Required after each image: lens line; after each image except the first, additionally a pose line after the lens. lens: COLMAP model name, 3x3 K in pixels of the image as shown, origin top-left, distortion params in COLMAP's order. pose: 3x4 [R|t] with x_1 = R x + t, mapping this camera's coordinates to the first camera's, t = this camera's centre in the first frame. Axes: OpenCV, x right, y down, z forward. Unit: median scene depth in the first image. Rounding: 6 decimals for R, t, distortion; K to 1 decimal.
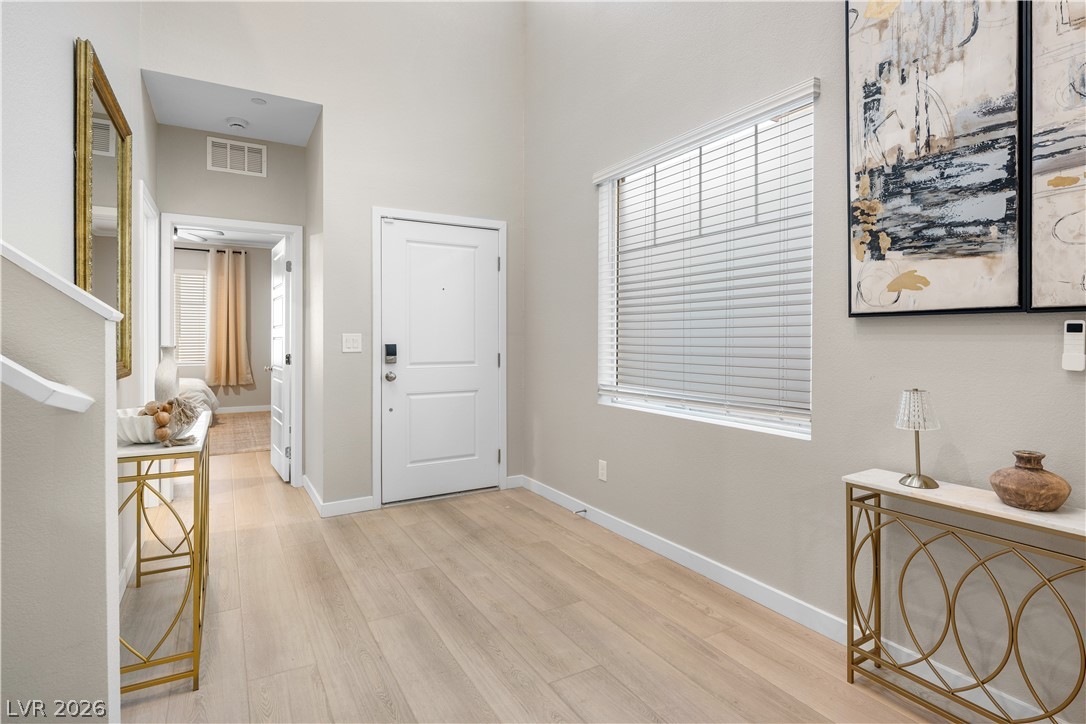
lens RADIAL K [[550.9, 0, 533.7], [0, 550.9, 340.0], [0, 0, 1]] dist [-0.005185, -0.000573]
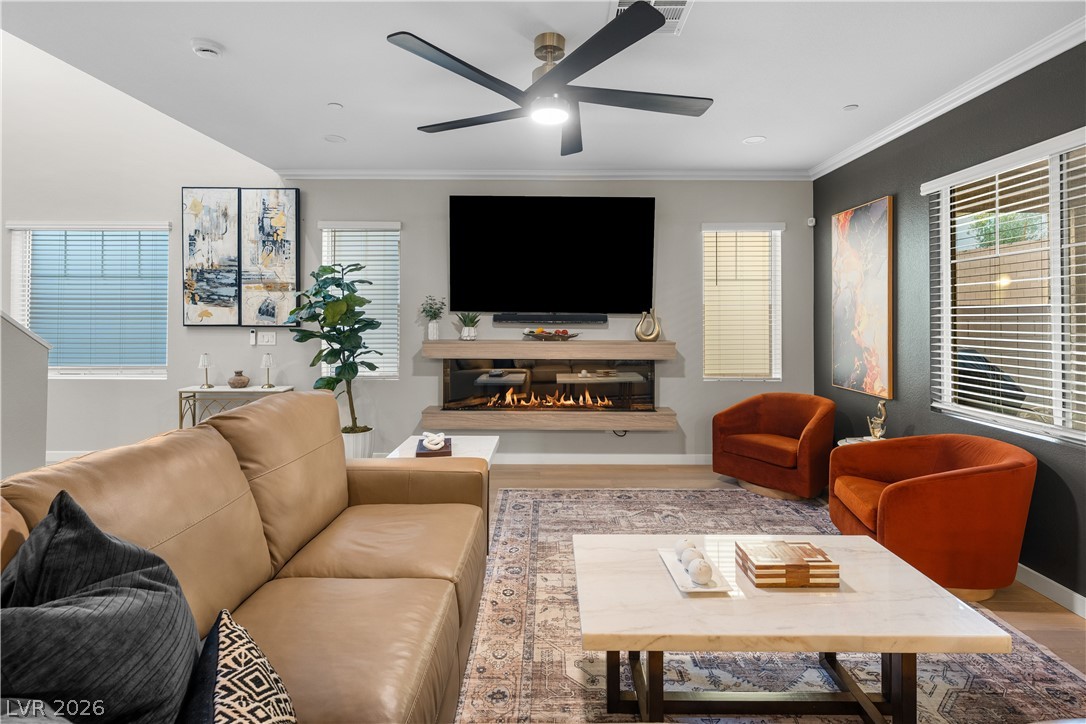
lens RADIAL K [[508.9, 0, 557.8], [0, 508.9, 315.4], [0, 0, 1]] dist [-0.001779, 0.000362]
pose [[0.491886, 0.002394, 0.870656, -0.648519], [-0.001042, 0.999997, -0.002161, -0.096365], [-0.870659, 0.000156, 0.491887, -1.754989]]
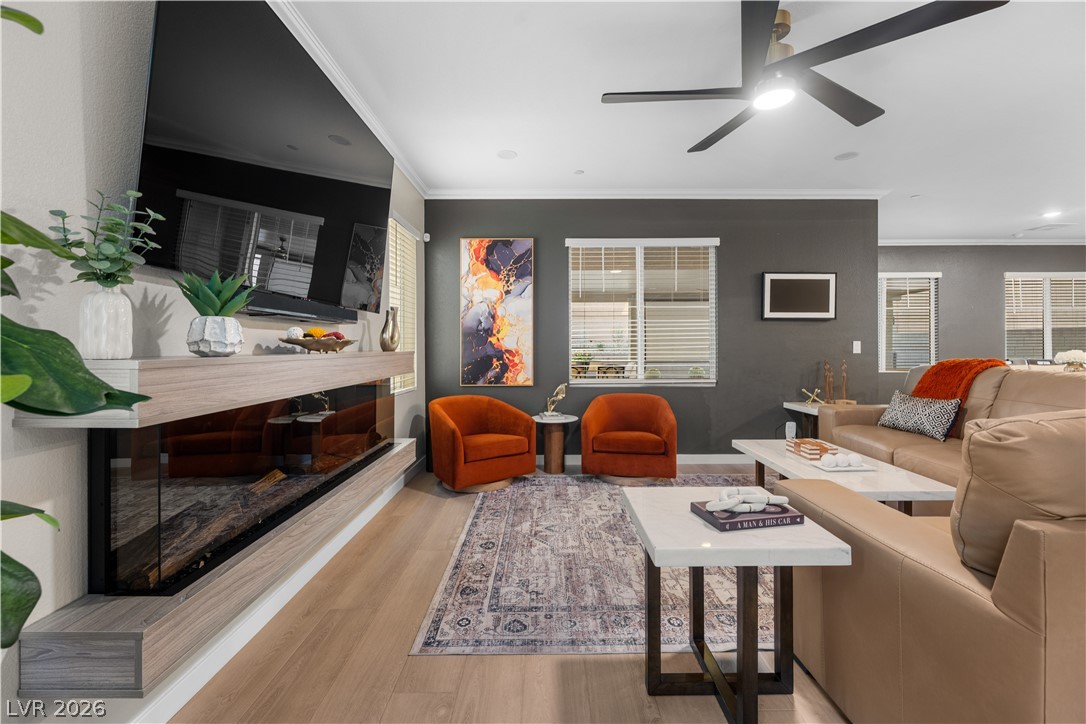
lens RADIAL K [[460.1, 0, 547.3], [0, 460.1, 346.6], [0, 0, 1]] dist [-0.003715, -0.000258]
pose [[-0.870724, -0.003190, 0.491762, 0.427051], [-0.001561, 0.999992, 0.003722, 0.004357], [-0.491770, 0.002473, -0.870721, 0.230840]]
